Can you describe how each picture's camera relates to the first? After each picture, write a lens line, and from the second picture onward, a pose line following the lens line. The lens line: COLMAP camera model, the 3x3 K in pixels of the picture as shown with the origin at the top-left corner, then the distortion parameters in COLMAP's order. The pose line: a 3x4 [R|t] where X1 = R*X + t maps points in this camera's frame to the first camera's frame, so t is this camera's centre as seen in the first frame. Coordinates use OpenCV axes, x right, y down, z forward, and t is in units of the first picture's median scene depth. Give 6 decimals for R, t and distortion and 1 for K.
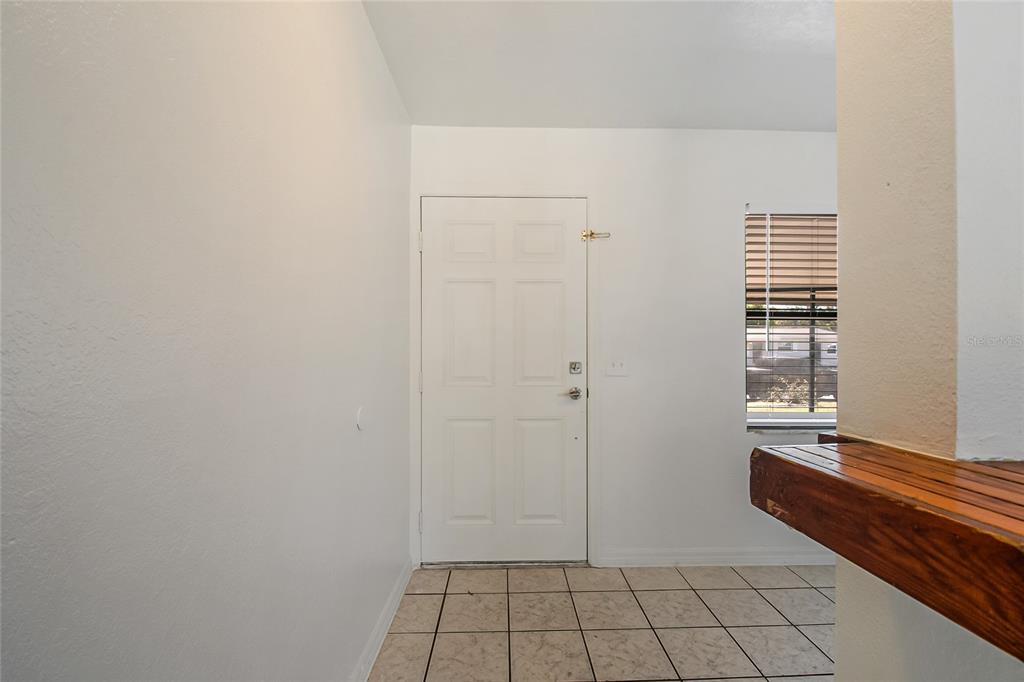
lens RADIAL K [[451.3, 0, 514.6], [0, 451.3, 354.1], [0, 0, 1]] dist [0.034785, -0.019728]
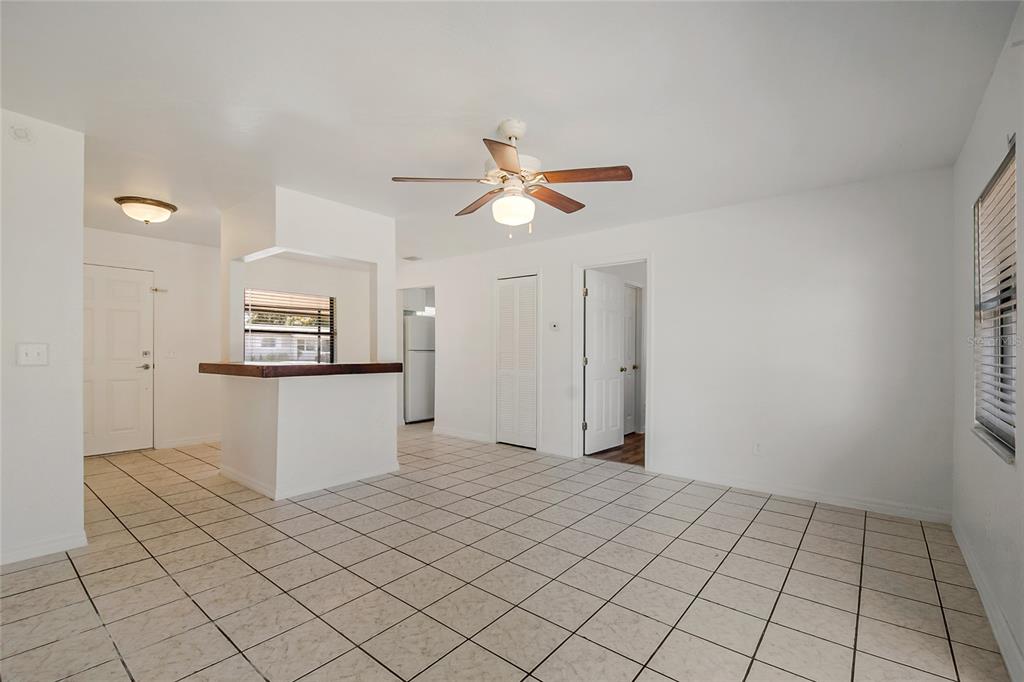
lens RADIAL K [[451.3, 0, 514.6], [0, 451.3, 354.1], [0, 0, 1]] dist [0.034785, -0.019728]
pose [[0.647807, -0.001835, 0.761803, -0.362093], [-0.003556, 0.999979, 0.005433, 0.014426], [-0.761797, -0.006228, 0.647786, -1.602920]]
